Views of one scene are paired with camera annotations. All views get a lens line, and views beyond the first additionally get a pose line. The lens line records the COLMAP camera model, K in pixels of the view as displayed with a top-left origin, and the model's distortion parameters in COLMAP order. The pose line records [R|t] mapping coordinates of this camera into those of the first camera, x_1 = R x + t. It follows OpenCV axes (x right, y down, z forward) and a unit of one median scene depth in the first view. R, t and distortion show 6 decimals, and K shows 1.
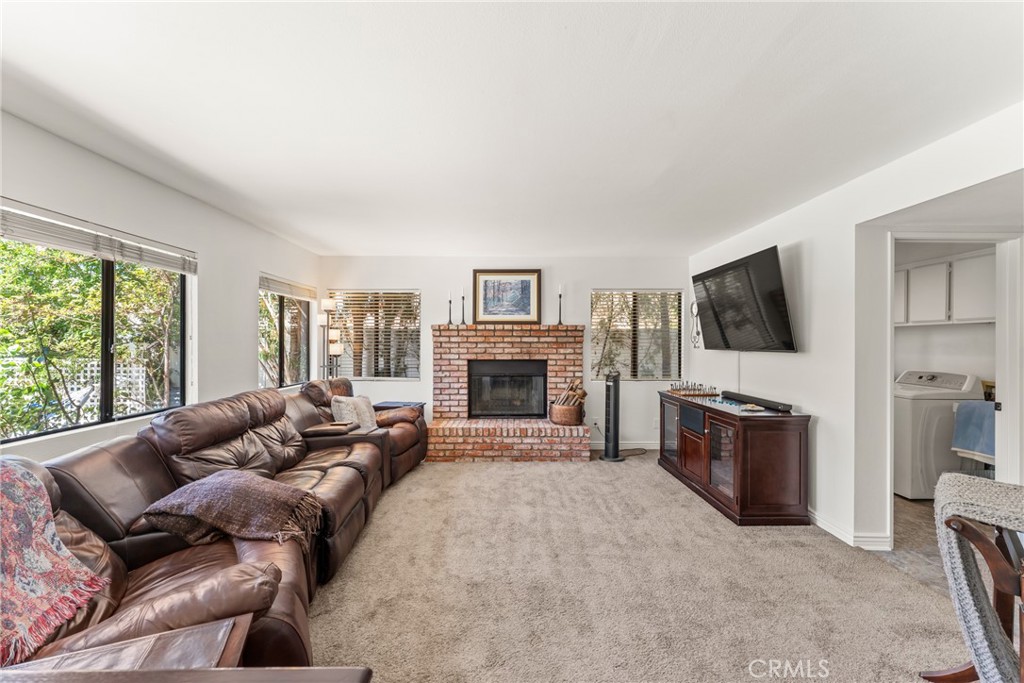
lens RADIAL K [[409.0, 0, 512.0], [0, 409.0, 341.5], [0, 0, 1]] dist [0.000178, 0.000011]
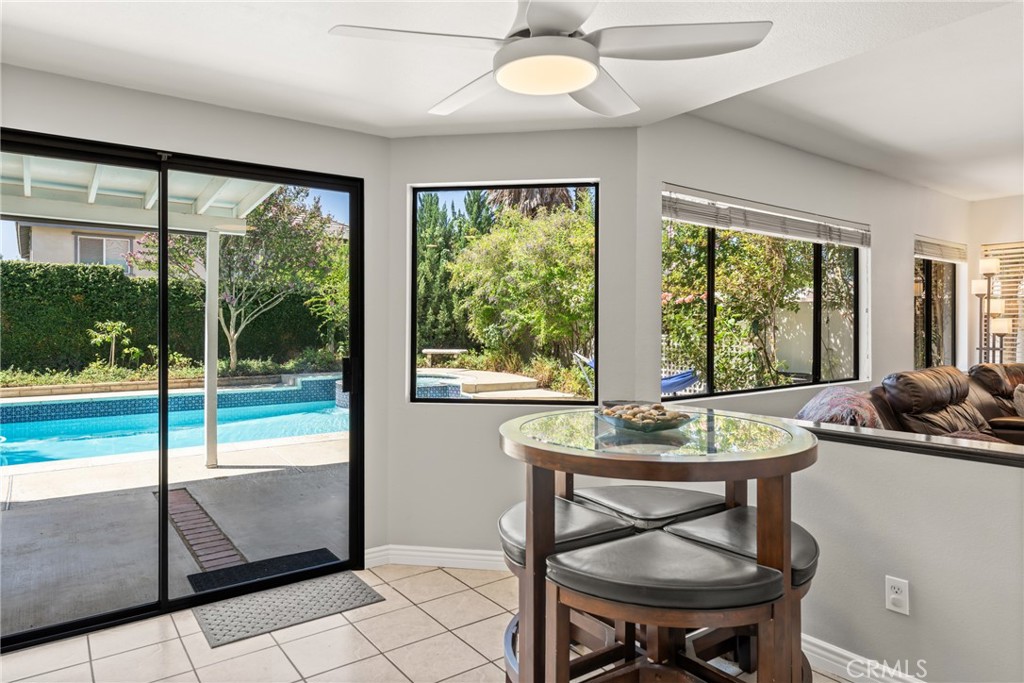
lens RADIAL K [[637.9, 0, 512.0], [0, 637.9, 341.5], [0, 0, 1]] dist [0.002955, -0.000485]
pose [[0.592357, 0.016141, -0.805514, -0.024573], [0.003464, 0.999739, 0.022580, 0.016318], [0.805668, -0.016165, 0.592146, -0.378977]]
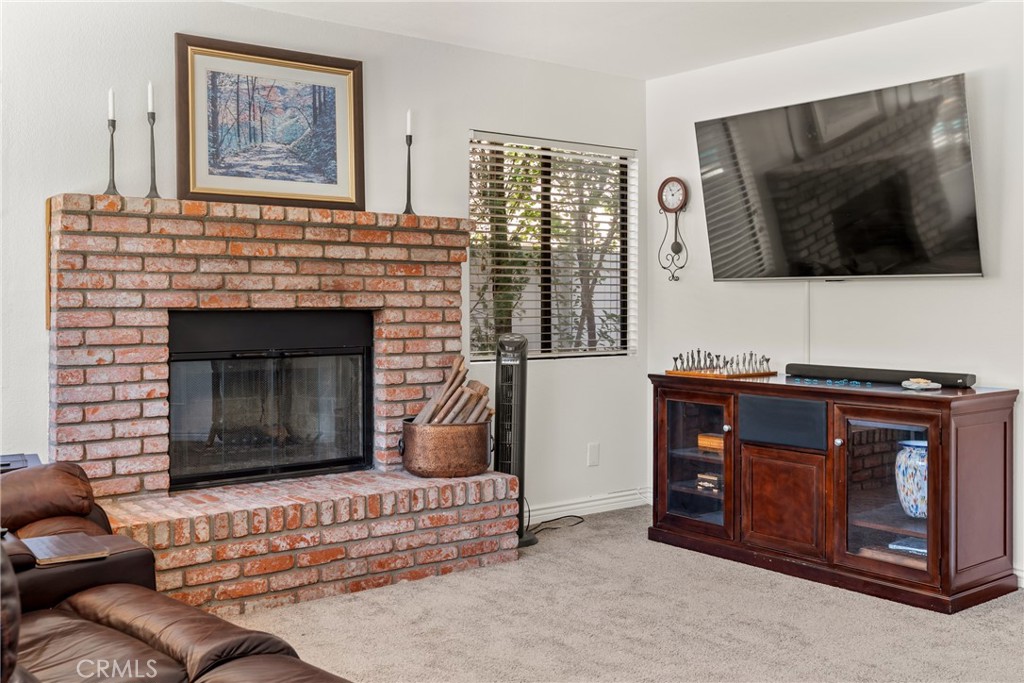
lens RADIAL K [[1035.9, 0, 512.2], [0, 1035.9, 295.9], [0, 0, 1]] dist [0.006224, 0.010893]
pose [[0.791594, 0.001765, 0.611045, -0.395835], [-0.002461, 0.999997, 0.000300, 0.032890], [-0.611043, -0.001741, 0.791596, 0.185815]]
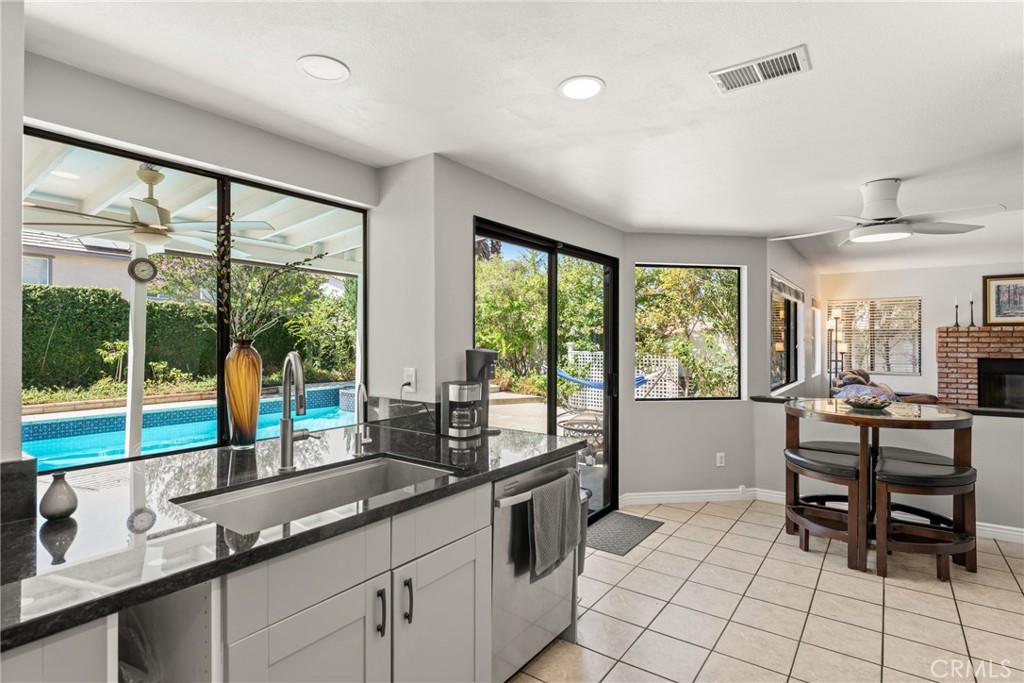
lens RADIAL K [[520.7, 0, 512.0], [0, 520.7, 341.5], [0, 0, 1]] dist [0.002427, 0.000384]
pose [[0.805849, -0.001362, -0.592119, -0.290307], [0.001888, 0.999998, 0.000268, -0.003491], [0.592118, -0.001334, 0.805850, -0.896741]]
